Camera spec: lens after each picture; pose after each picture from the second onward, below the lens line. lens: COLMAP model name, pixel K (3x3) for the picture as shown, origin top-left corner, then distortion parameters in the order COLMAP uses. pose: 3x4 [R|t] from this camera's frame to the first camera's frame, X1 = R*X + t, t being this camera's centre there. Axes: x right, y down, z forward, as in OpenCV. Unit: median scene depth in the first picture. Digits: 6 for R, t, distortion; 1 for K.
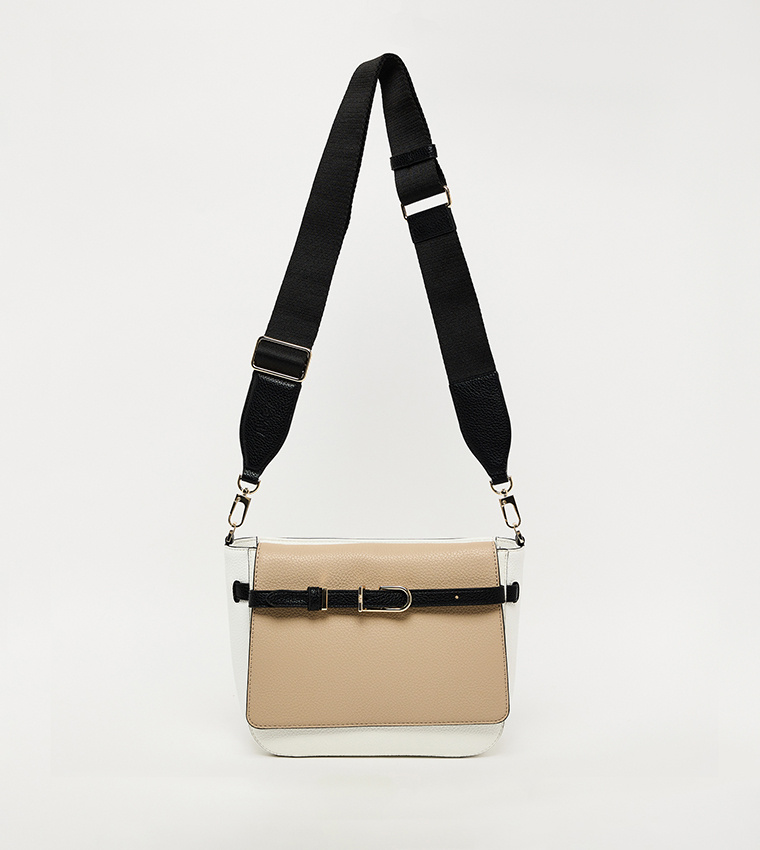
lens RADIAL K [[2338.7, 0, 383.4], [0, 2338.7, 419.5], [0, 0, 1]] dist [0.112709, 0.000000]
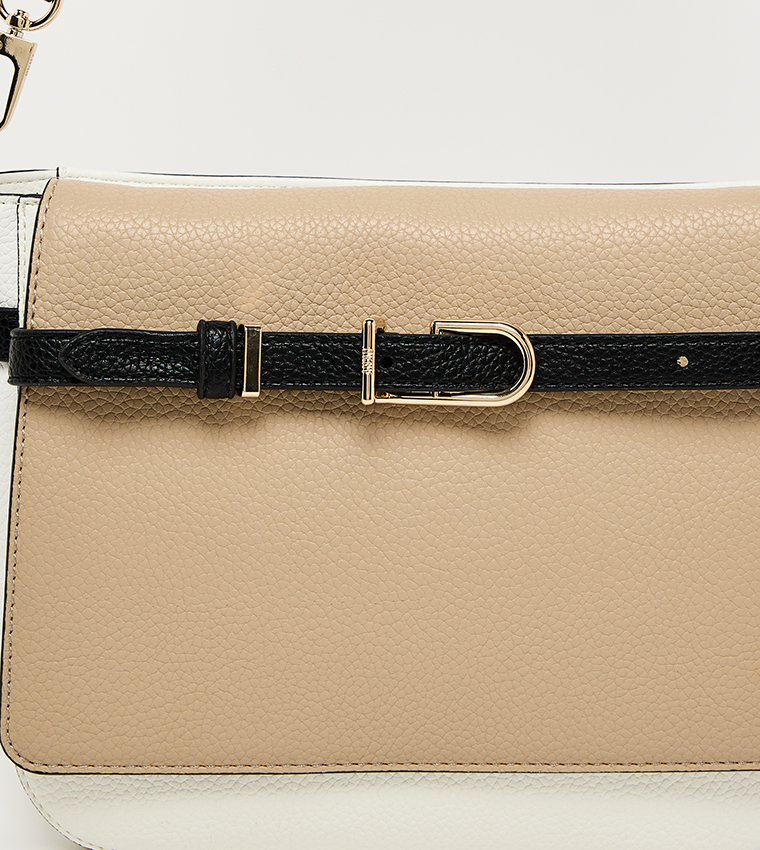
lens RADIAL K [[2338.7, 0, 382.9], [0, 2338.7, 423.9], [0, 0, 1]] dist [0.112709, 0.000000]
pose [[0.999322, 0.014925, -0.033669, 0.002426], [-0.011761, 0.995664, 0.092271, 0.055686], [0.034900, -0.091813, 0.995165, 0.685603]]
